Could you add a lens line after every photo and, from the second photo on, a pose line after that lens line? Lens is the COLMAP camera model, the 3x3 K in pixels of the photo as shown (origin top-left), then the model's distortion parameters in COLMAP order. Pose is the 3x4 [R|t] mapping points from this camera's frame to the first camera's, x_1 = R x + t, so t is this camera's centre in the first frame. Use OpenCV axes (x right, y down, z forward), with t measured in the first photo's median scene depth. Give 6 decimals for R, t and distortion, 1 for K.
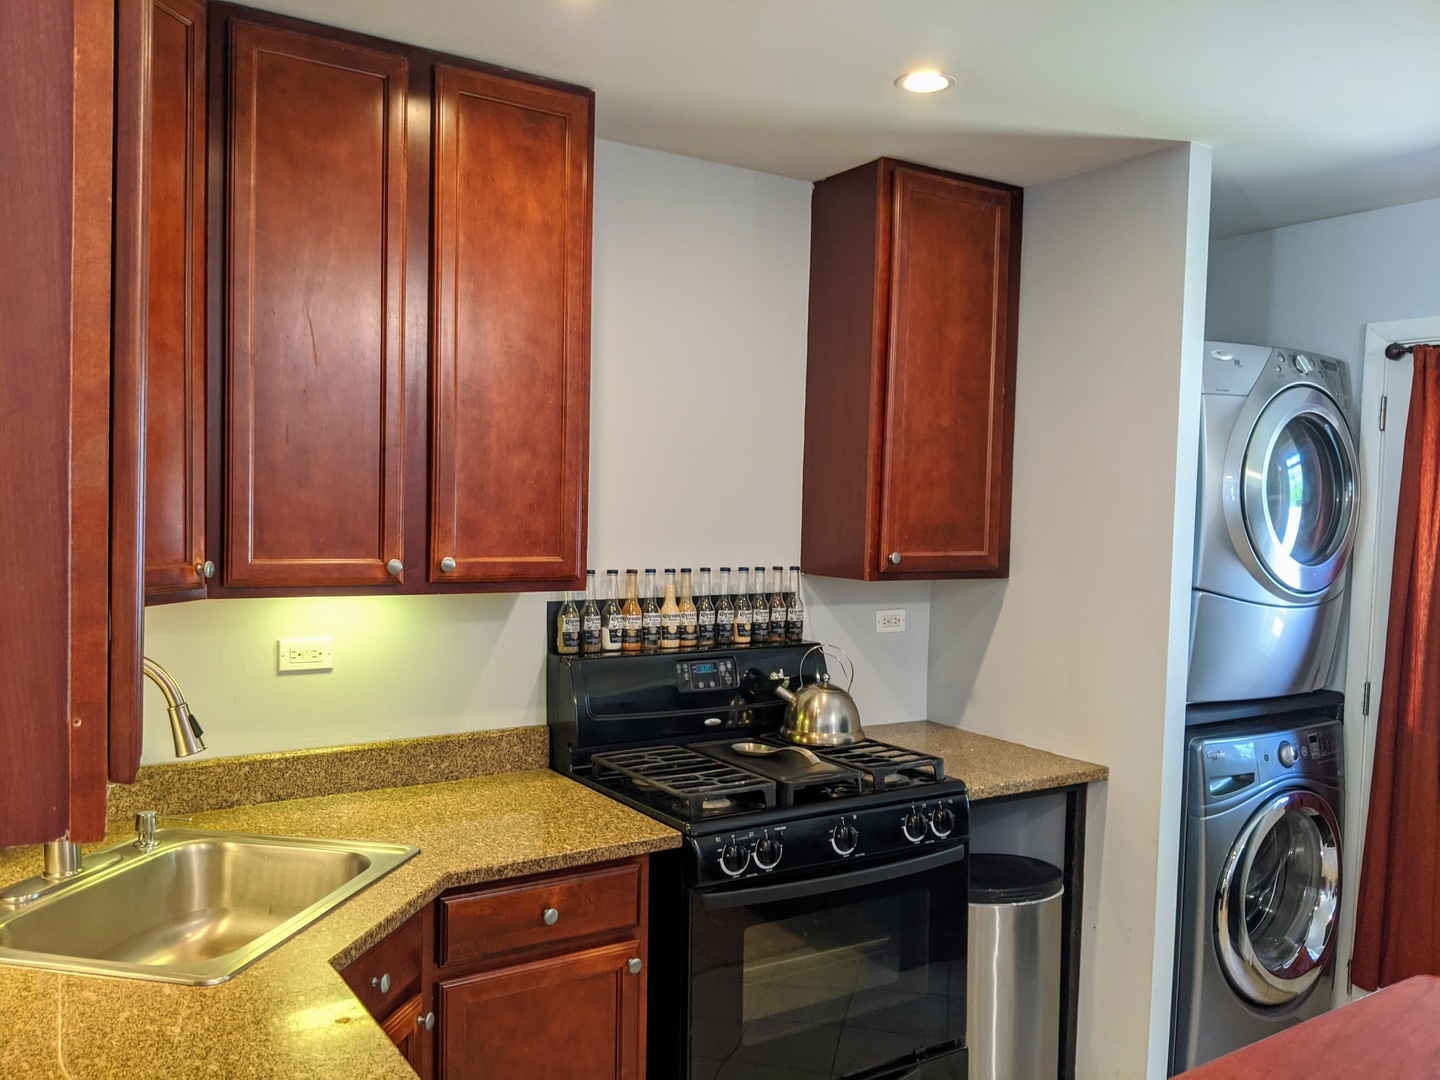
lens RADIAL K [[1126.5, 0, 719.7], [0, 1126.5, 560.6], [0, 0, 1]] dist [0.113809, -0.224692]
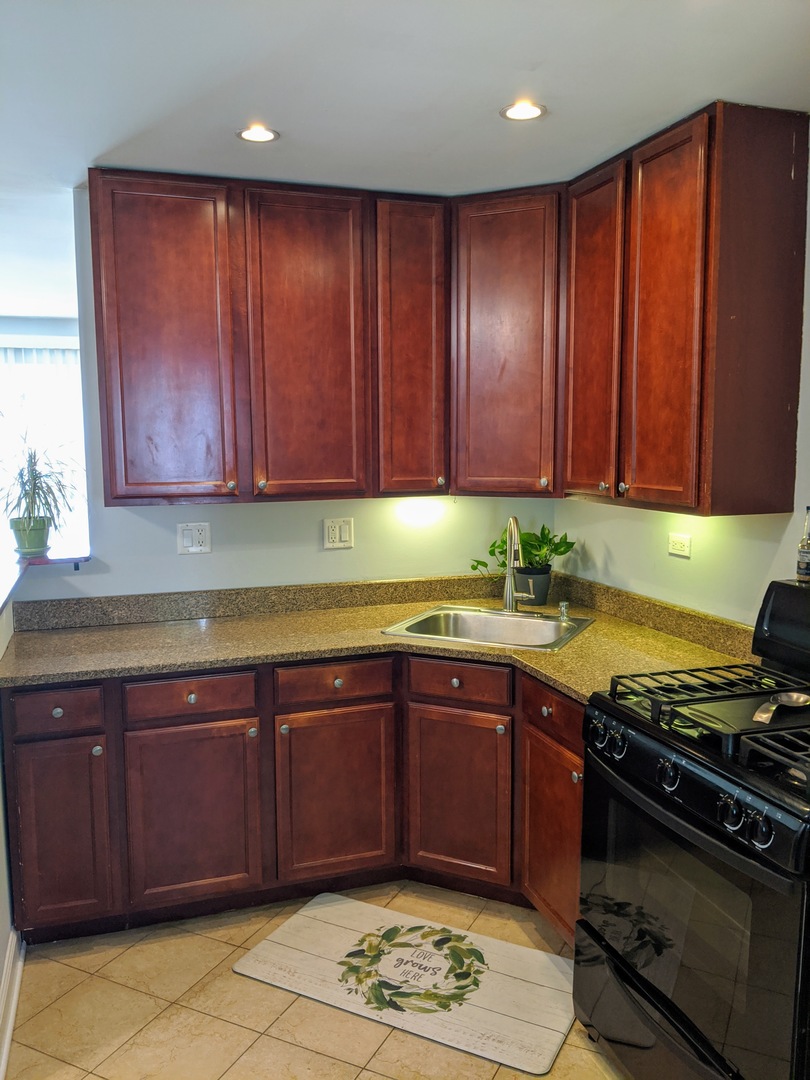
lens RADIAL K [[842.4, 0, 378.1], [0, 842.4, 539.7], [0, 0, 1]] dist [0.147248, -0.489501]
pose [[-0.255024, 0.094754, -0.962281, 0.762749], [-0.041659, 0.993186, 0.108838, -0.030501], [0.966037, 0.067844, -0.249339, 0.787428]]
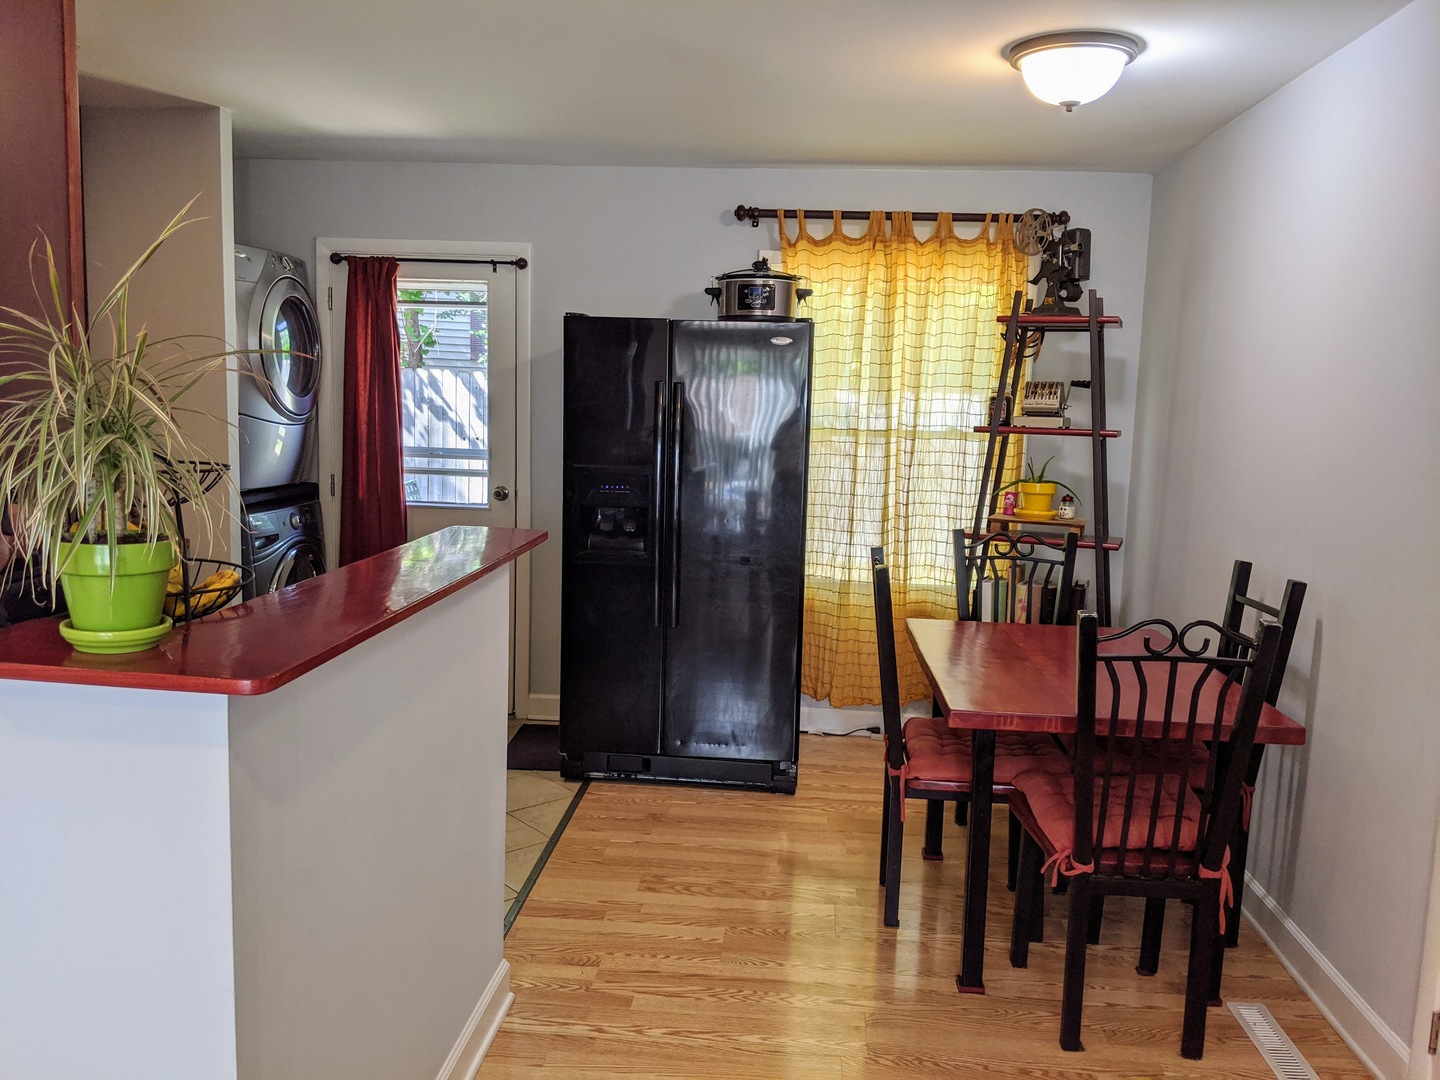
lens RADIAL K [[1161.2, 0, 720.0], [0, 1161.2, 540.0], [0, 0, 1]] dist [0.011379, -0.005277]
pose [[0.602622, -0.106005, 0.790955, -0.432876], [0.025720, 0.993203, 0.113515, 0.034072], [-0.797612, -0.048063, 0.601253, -0.433471]]
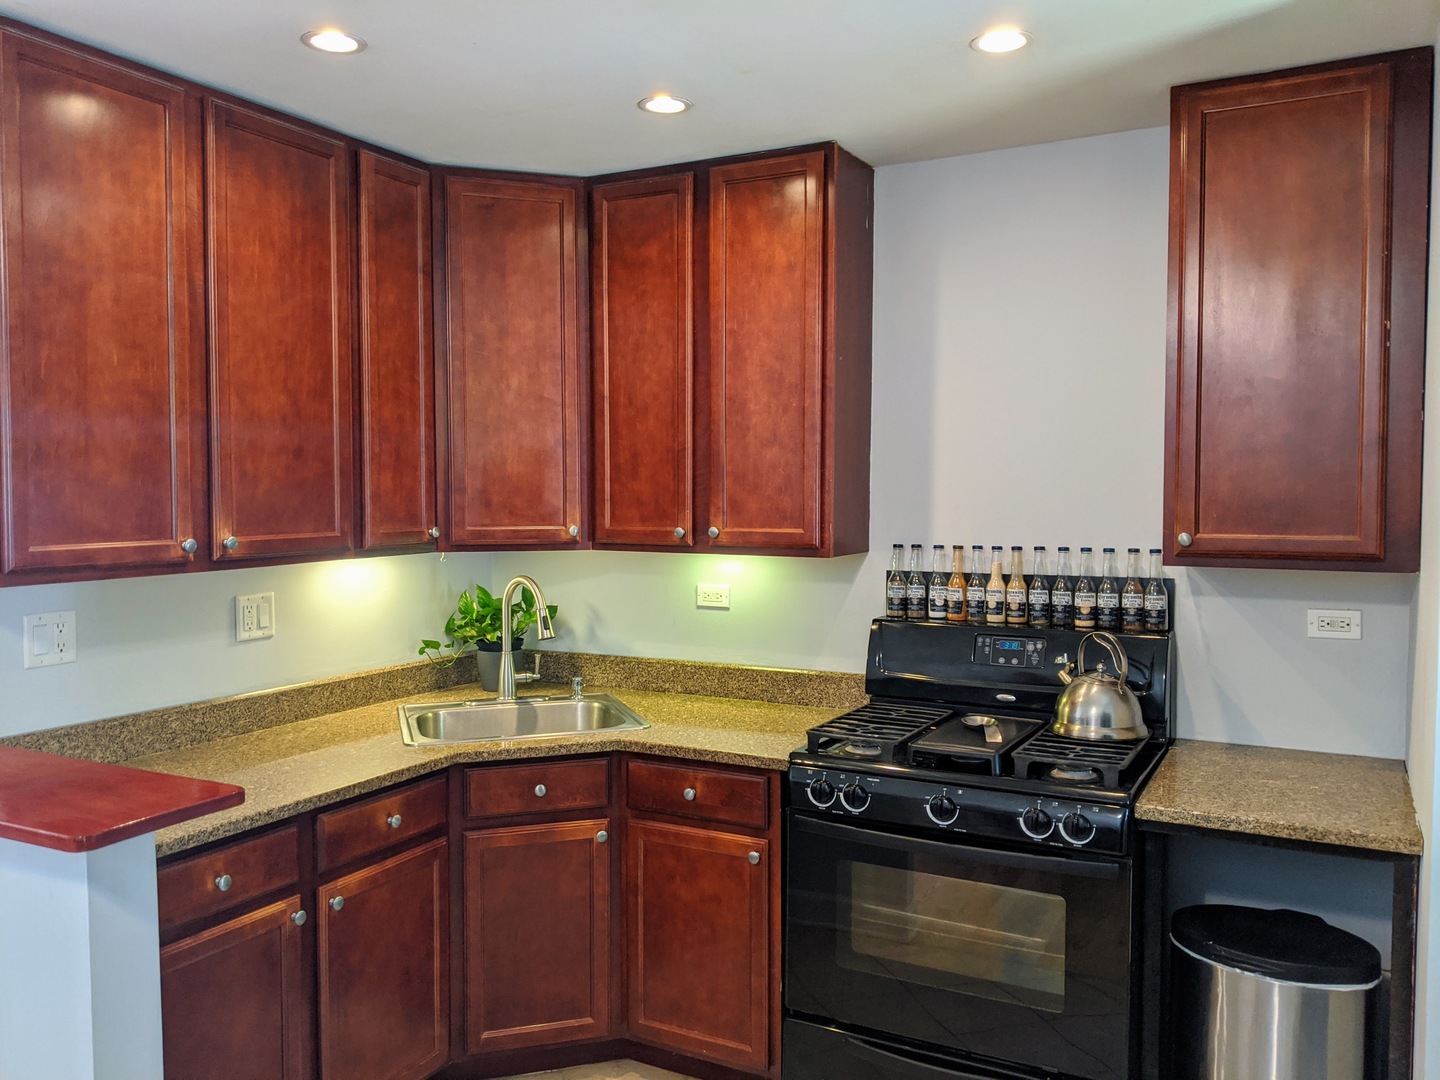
lens RADIAL K [[1161.2, 0, 720.0], [0, 1161.2, 540.0], [0, 0, 1]] dist [0.011379, -0.005277]
pose [[0.484592, 0.020466, -0.874501, 0.793918], [-0.029839, 0.999531, 0.006857, 0.001765], [0.874231, 0.022772, 0.484975, 0.268472]]
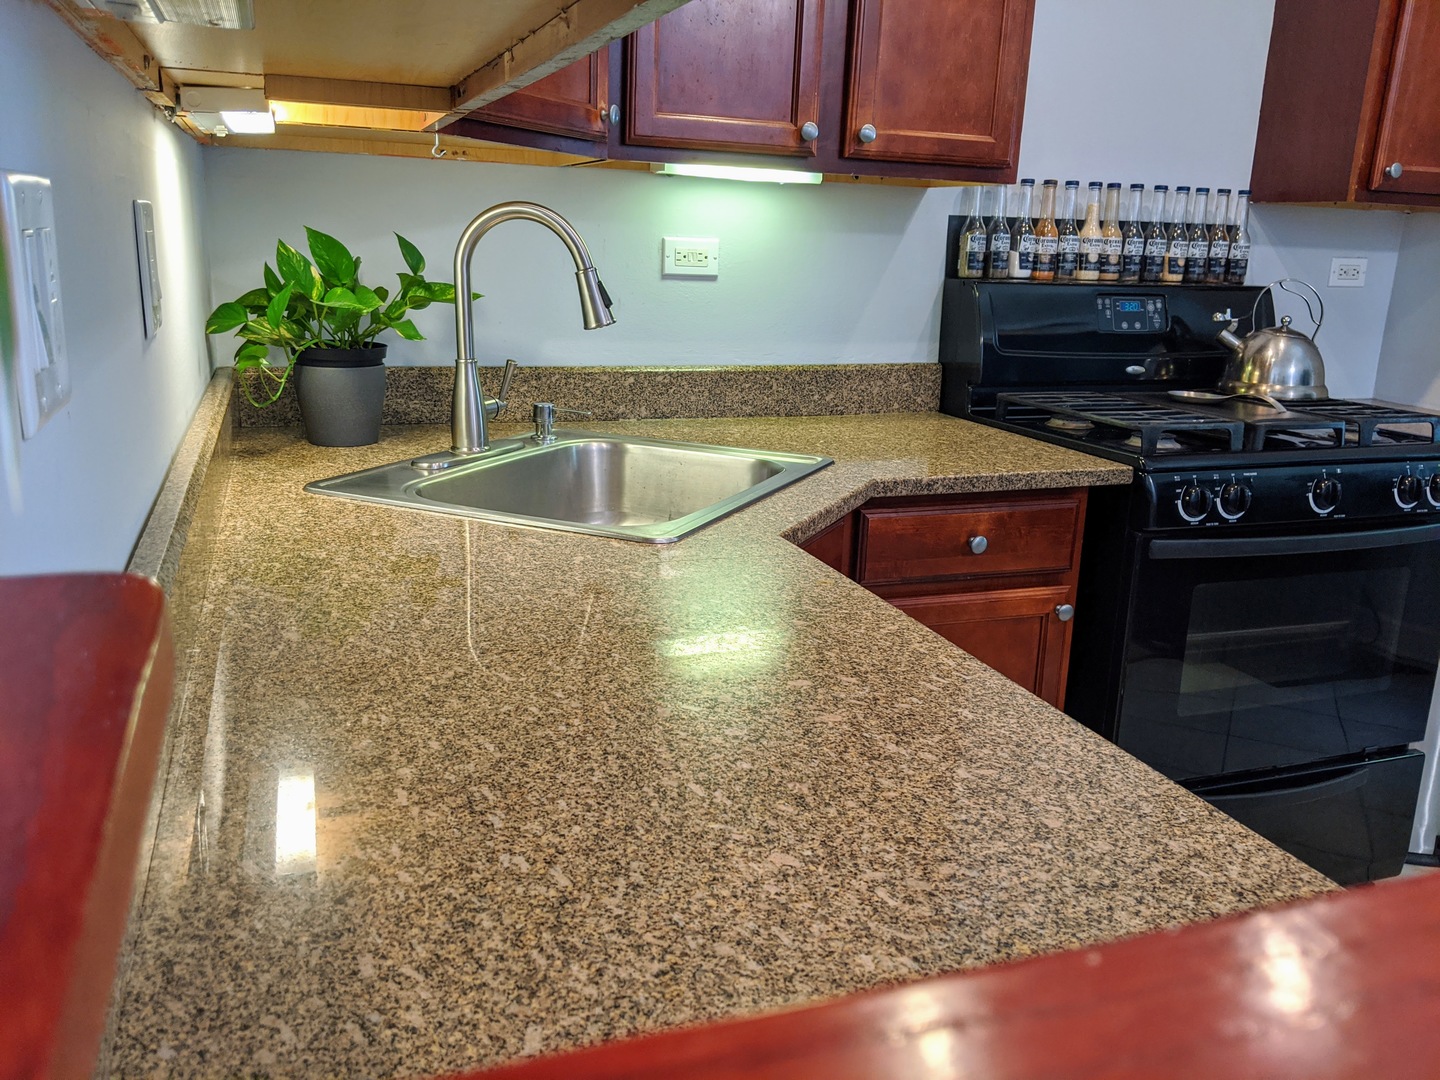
lens RADIAL K [[1148.7, 0, 740.0], [0, 1148.7, 538.0], [0, 0, 1]] dist [0.132407, -0.266559]
pose [[0.976583, 0.067805, -0.204175, -0.109963], [-0.025991, 0.979268, 0.200893, 0.100675], [0.213563, -0.190882, 0.958100, 0.084411]]
